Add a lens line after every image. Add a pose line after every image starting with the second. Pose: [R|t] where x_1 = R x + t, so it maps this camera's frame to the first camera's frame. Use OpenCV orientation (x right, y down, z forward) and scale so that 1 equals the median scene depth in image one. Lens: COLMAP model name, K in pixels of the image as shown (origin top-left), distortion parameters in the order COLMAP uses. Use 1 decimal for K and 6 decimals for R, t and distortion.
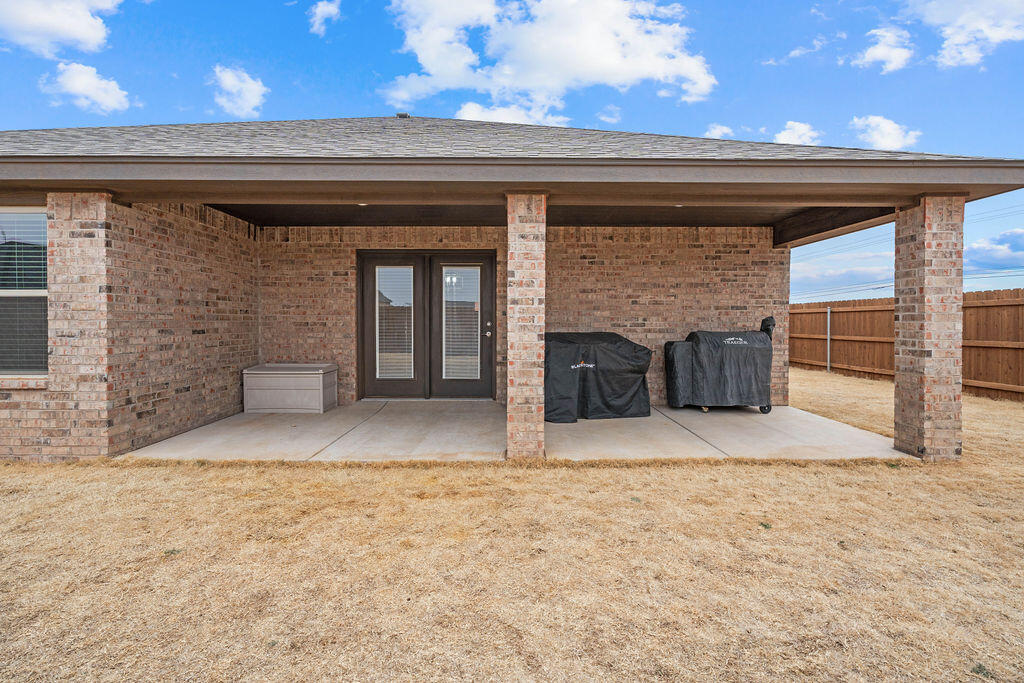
lens RADIAL K [[460.4, 0, 515.3], [0, 460.4, 330.4], [0, 0, 1]] dist [0.001514, 0.000154]
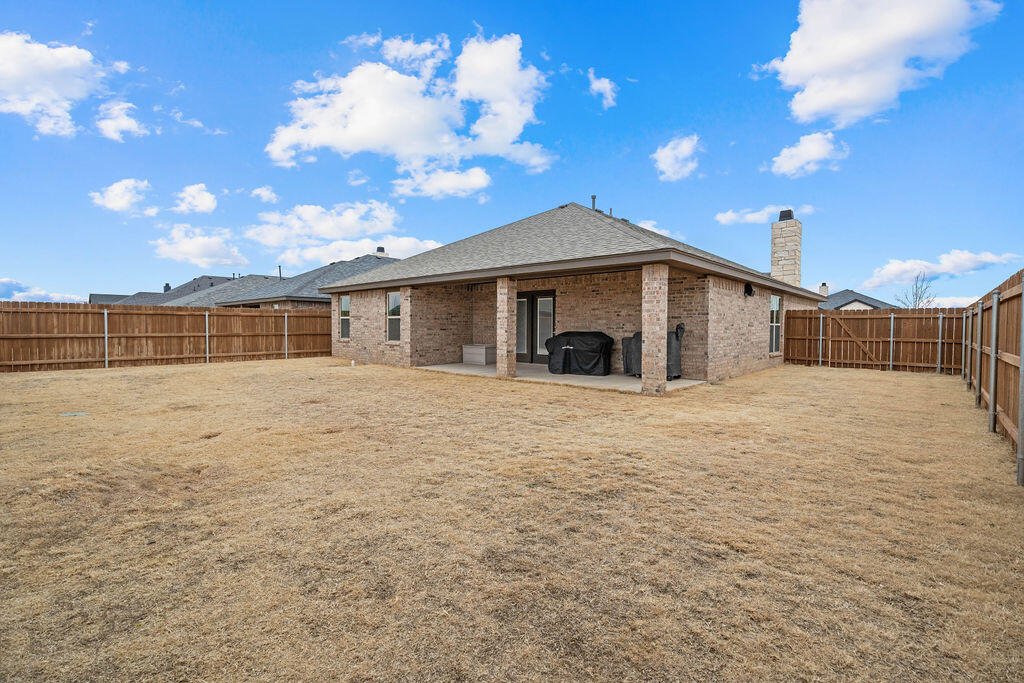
lens RADIAL K [[460.4, 0, 515.3], [0, 460.4, 330.4], [0, 0, 1]] dist [0.001514, 0.000154]
pose [[0.735855, 0.007807, -0.677094, 1.710927], [-0.015307, 0.999870, -0.005106, 0.018981], [0.676966, 0.014122, 0.735878, -0.825595]]
